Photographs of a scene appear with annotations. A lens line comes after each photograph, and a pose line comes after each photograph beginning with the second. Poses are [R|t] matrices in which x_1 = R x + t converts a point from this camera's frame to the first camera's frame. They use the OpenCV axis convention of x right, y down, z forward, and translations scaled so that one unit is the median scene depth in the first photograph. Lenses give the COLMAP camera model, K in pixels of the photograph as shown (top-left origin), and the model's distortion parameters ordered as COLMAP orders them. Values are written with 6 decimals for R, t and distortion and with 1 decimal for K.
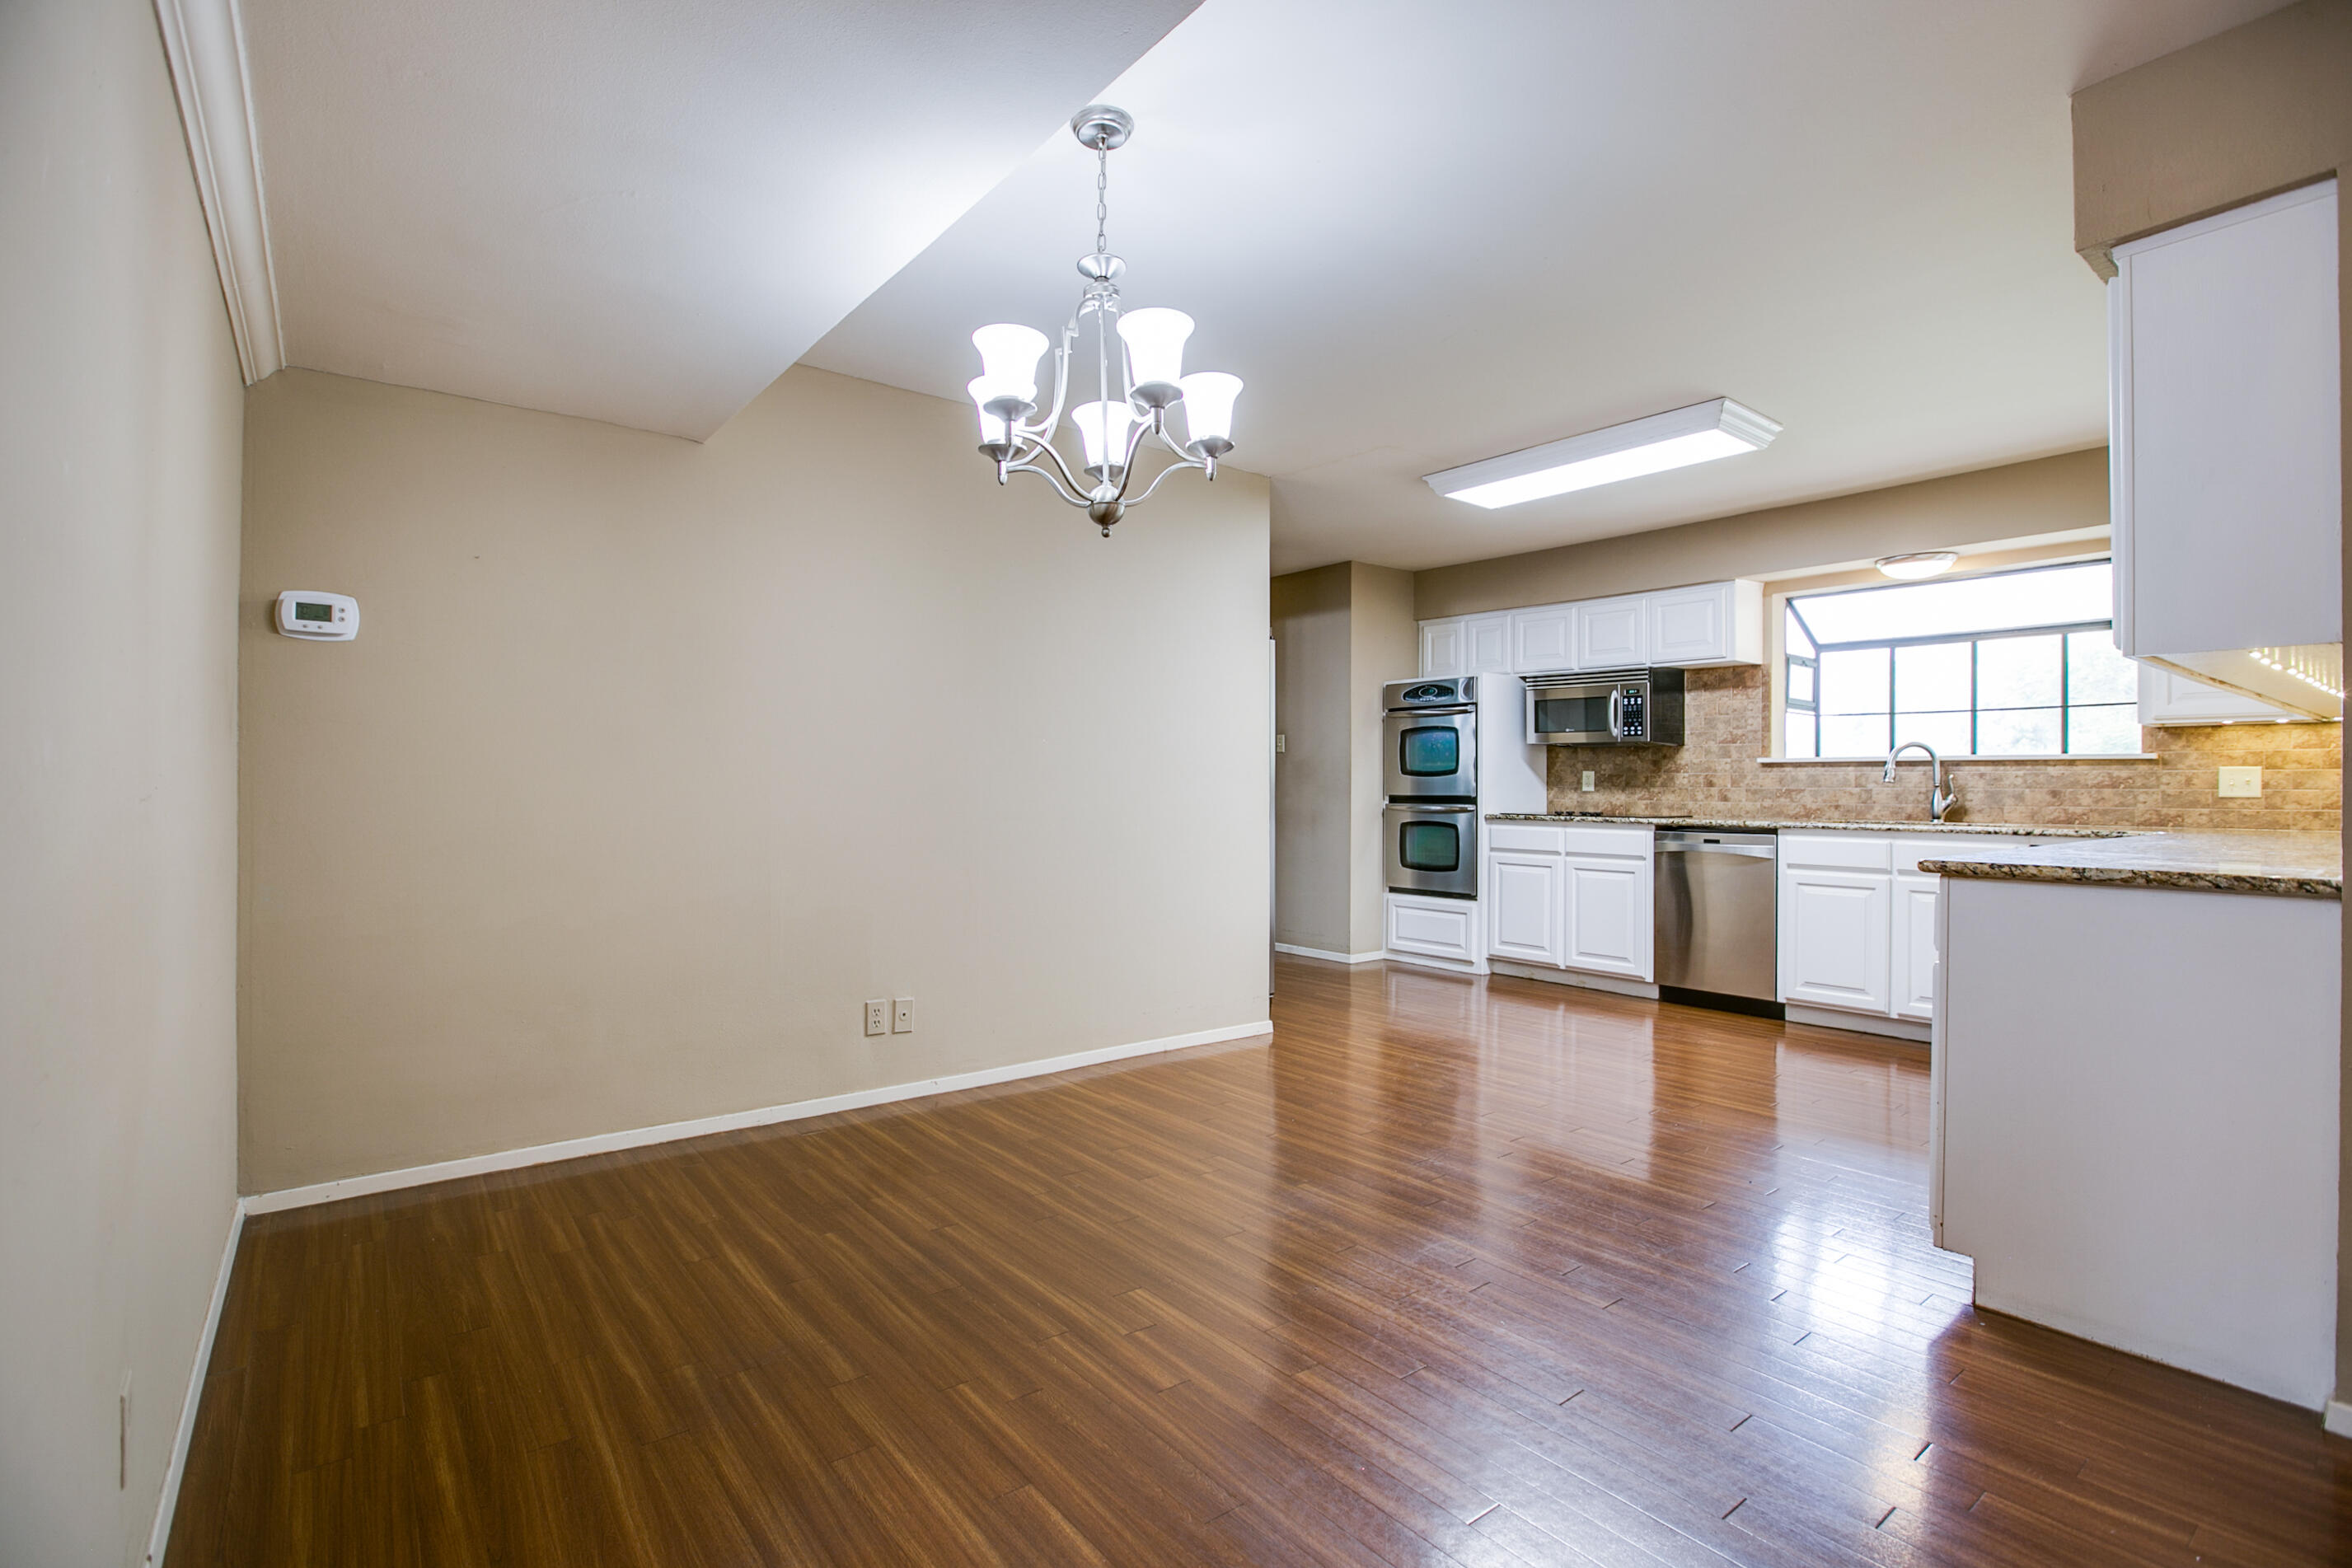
lens RADIAL K [[1102.6, 0, 1156.4], [0, 1102.6, 775.6], [0, 0, 1]] dist [-0.040125, 0.010120]
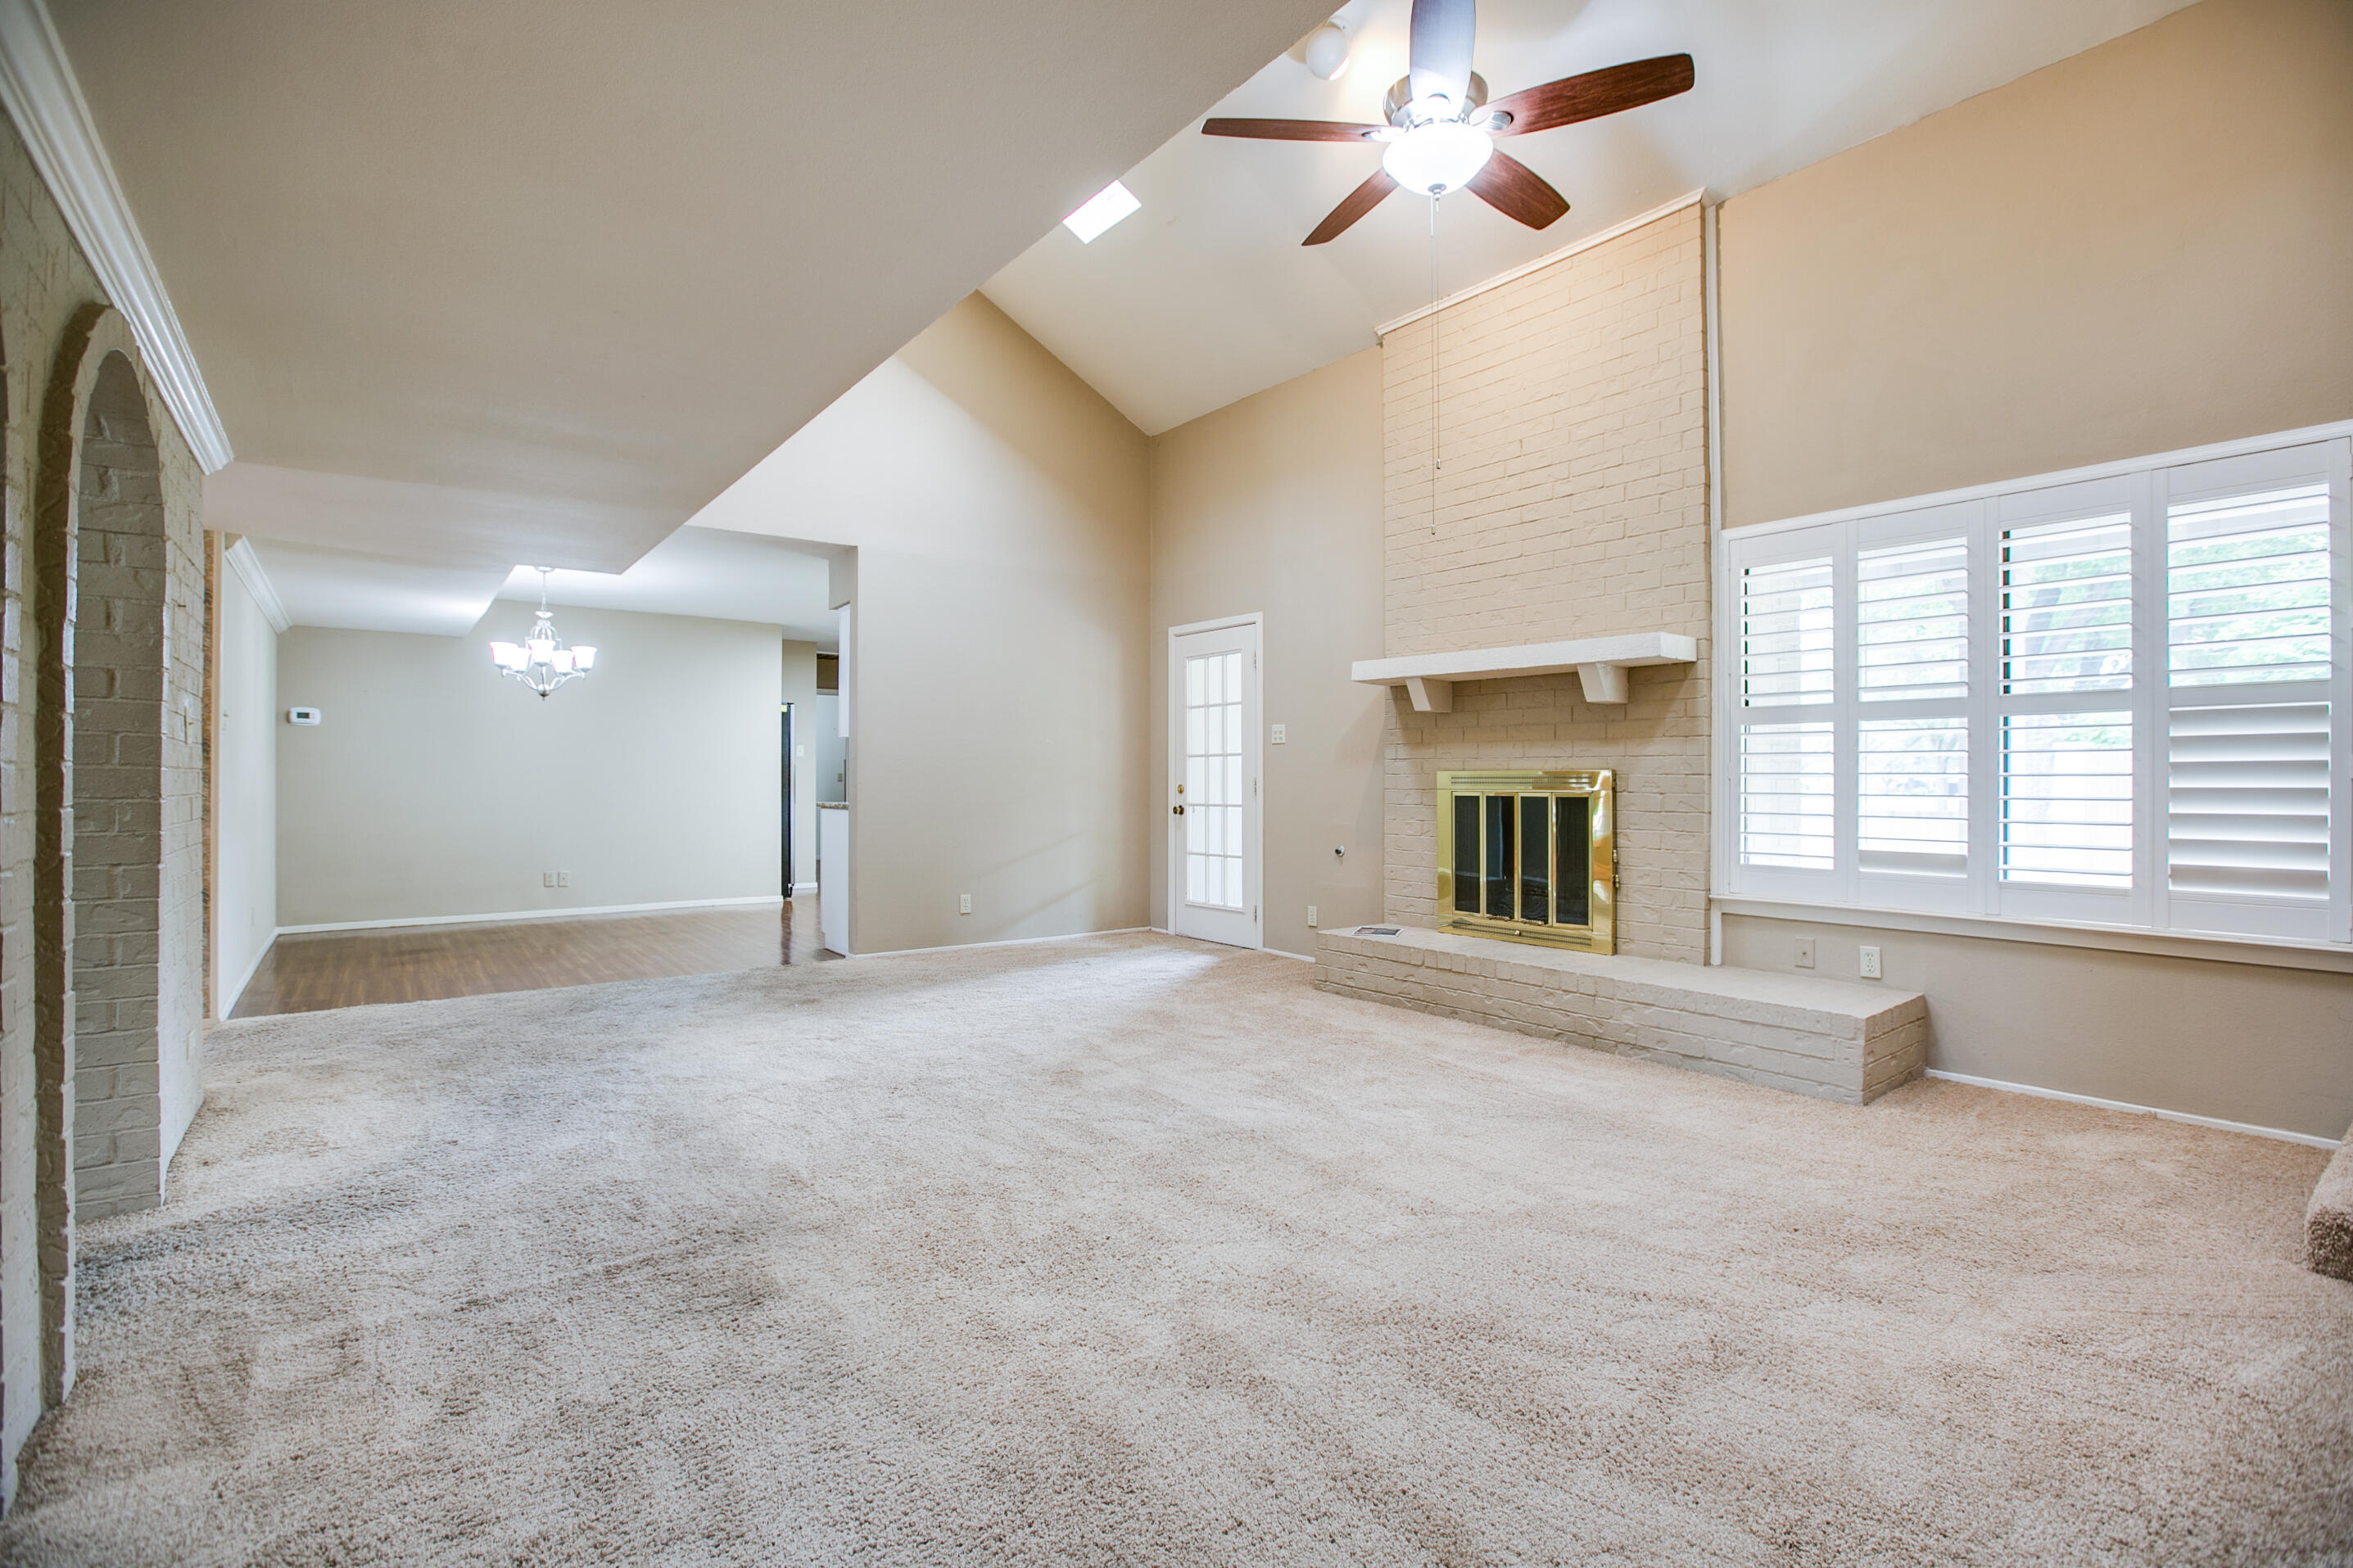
lens RADIAL K [[1103.0, 0, 1161.3], [0, 1103.0, 772.8], [0, 0, 1]] dist [-0.040125, 0.010120]
pose [[0.999972, -0.001244, 0.007437, 1.403639], [0.001224, 0.999996, 0.002670, -0.009436], [-0.007440, -0.002660, 0.999969, -1.790153]]
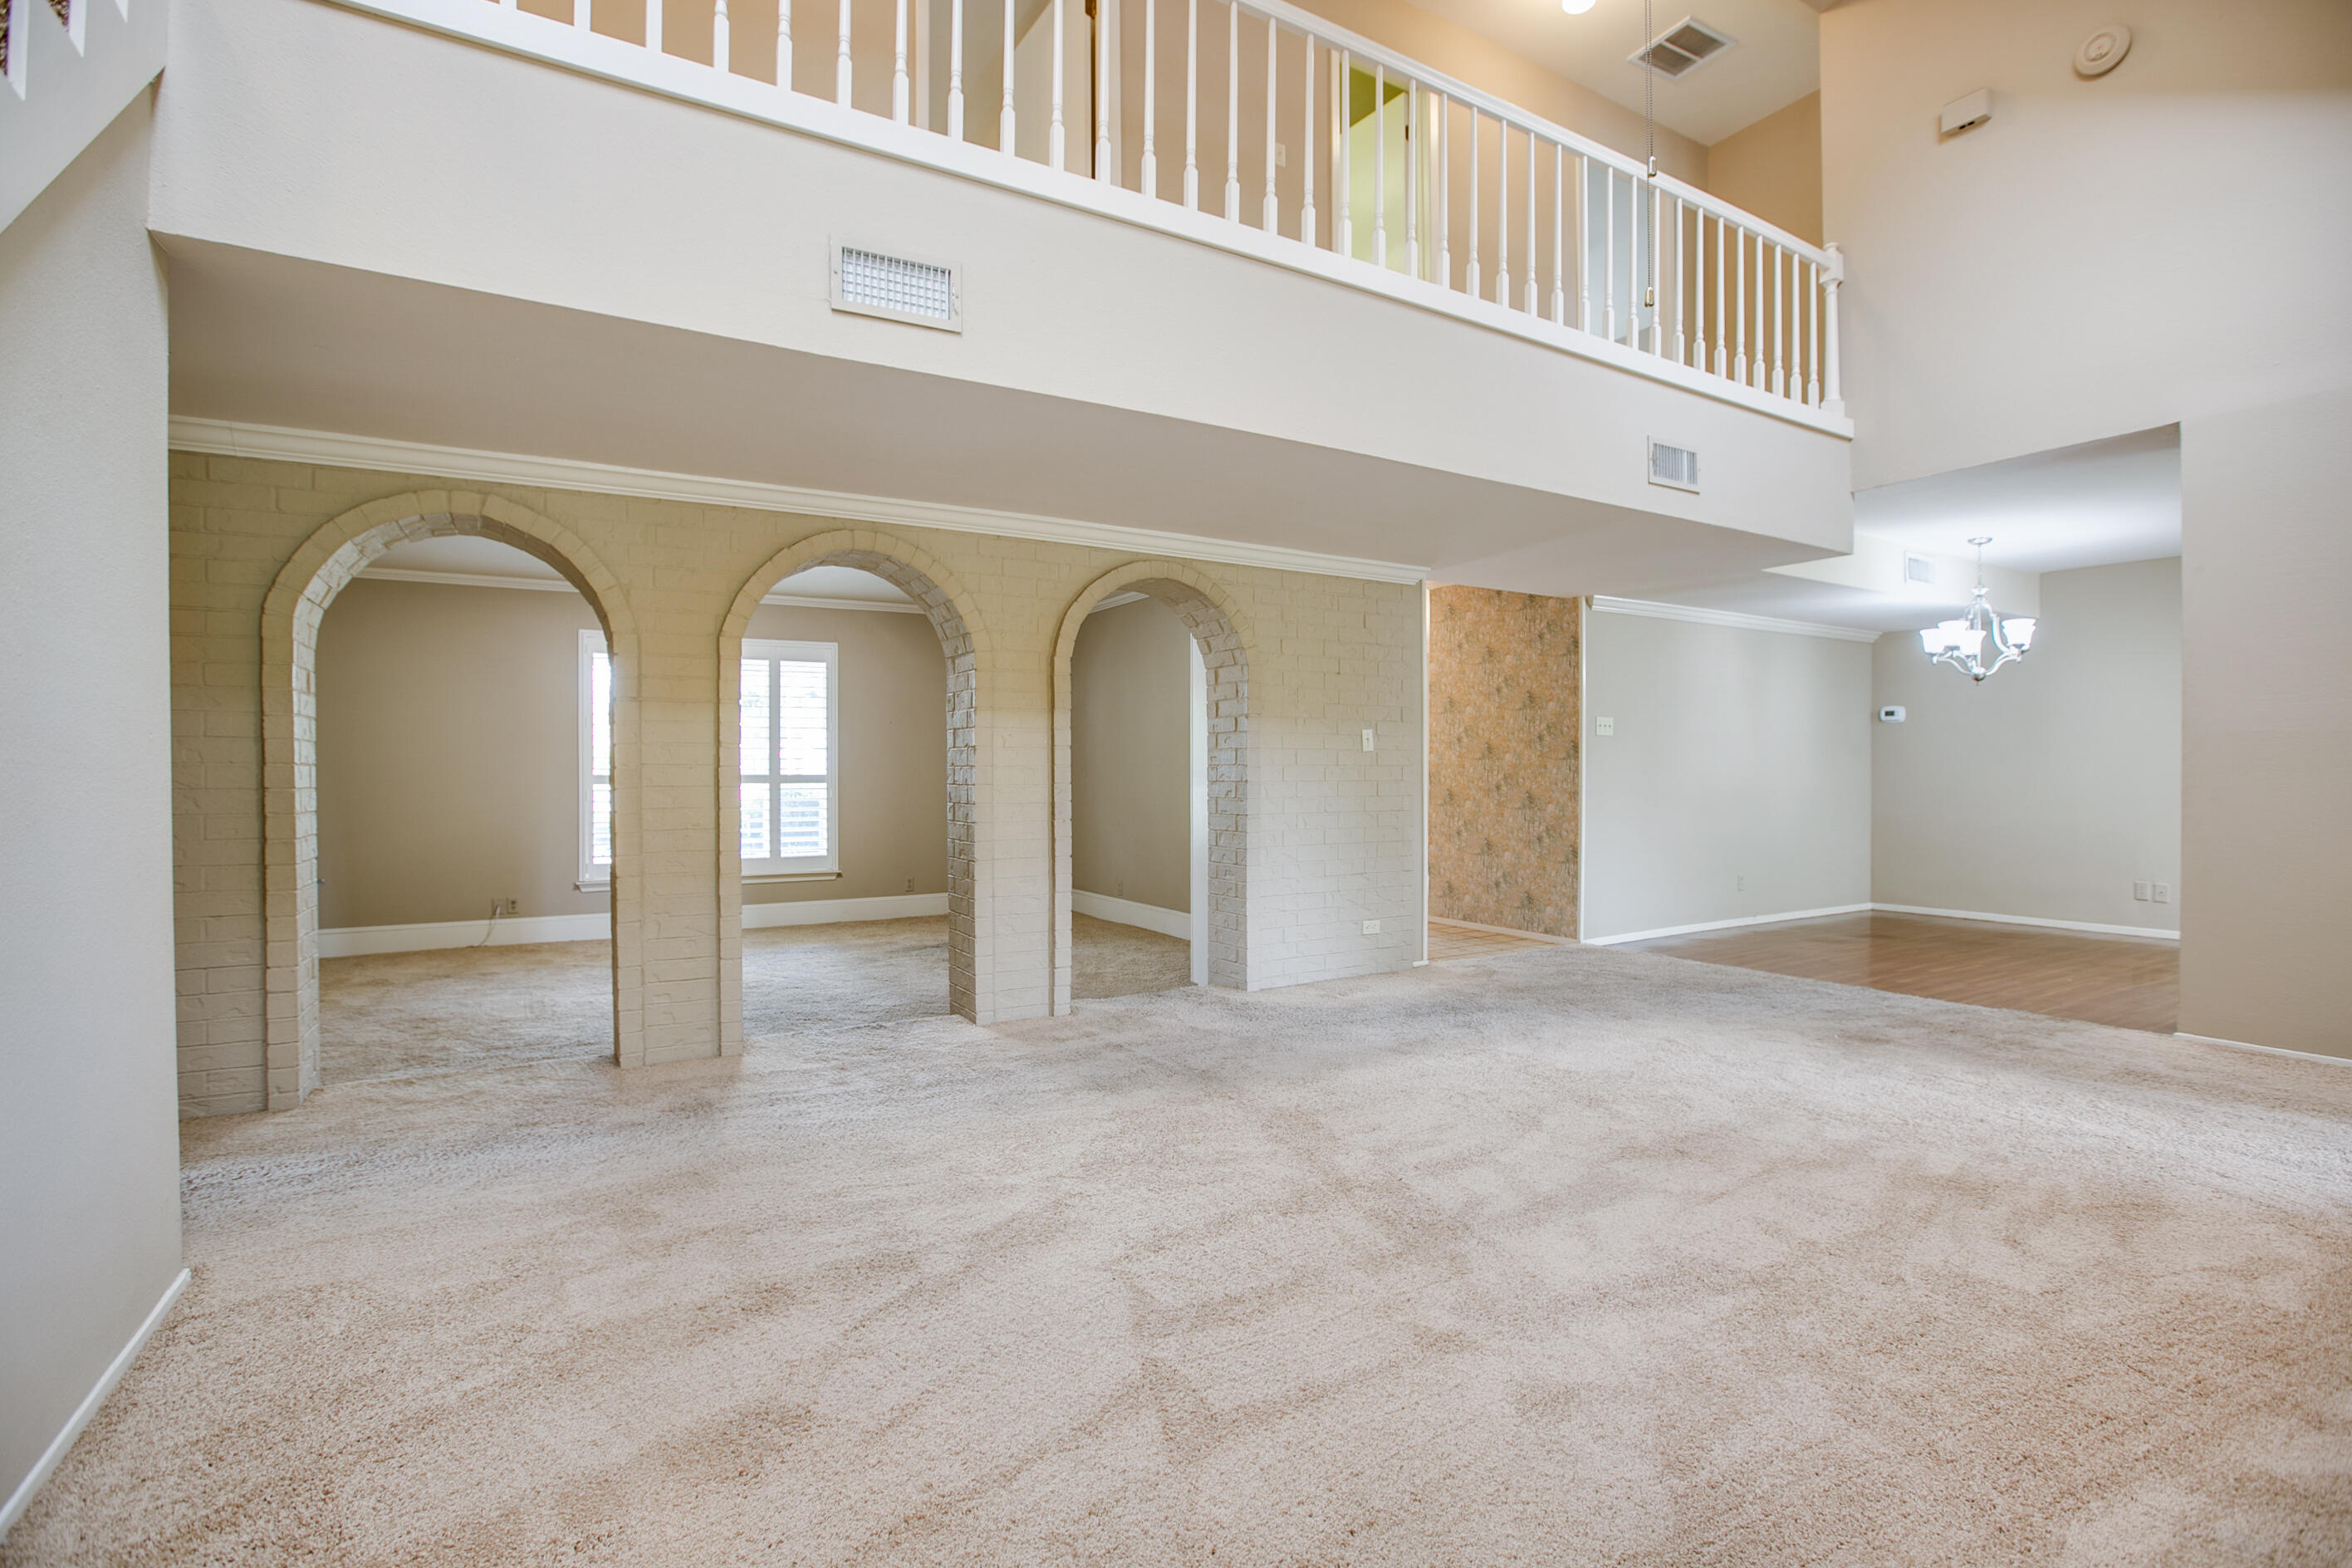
lens RADIAL K [[1102.6, 0, 1167.3], [0, 1102.6, 784.7], [0, 0, 1]] dist [-0.040125, 0.010120]
pose [[-0.109053, 0.011341, -0.993971, 2.478329], [0.005494, 0.999927, 0.010806, 0.004199], [0.994021, -0.004282, -0.109107, -0.685158]]
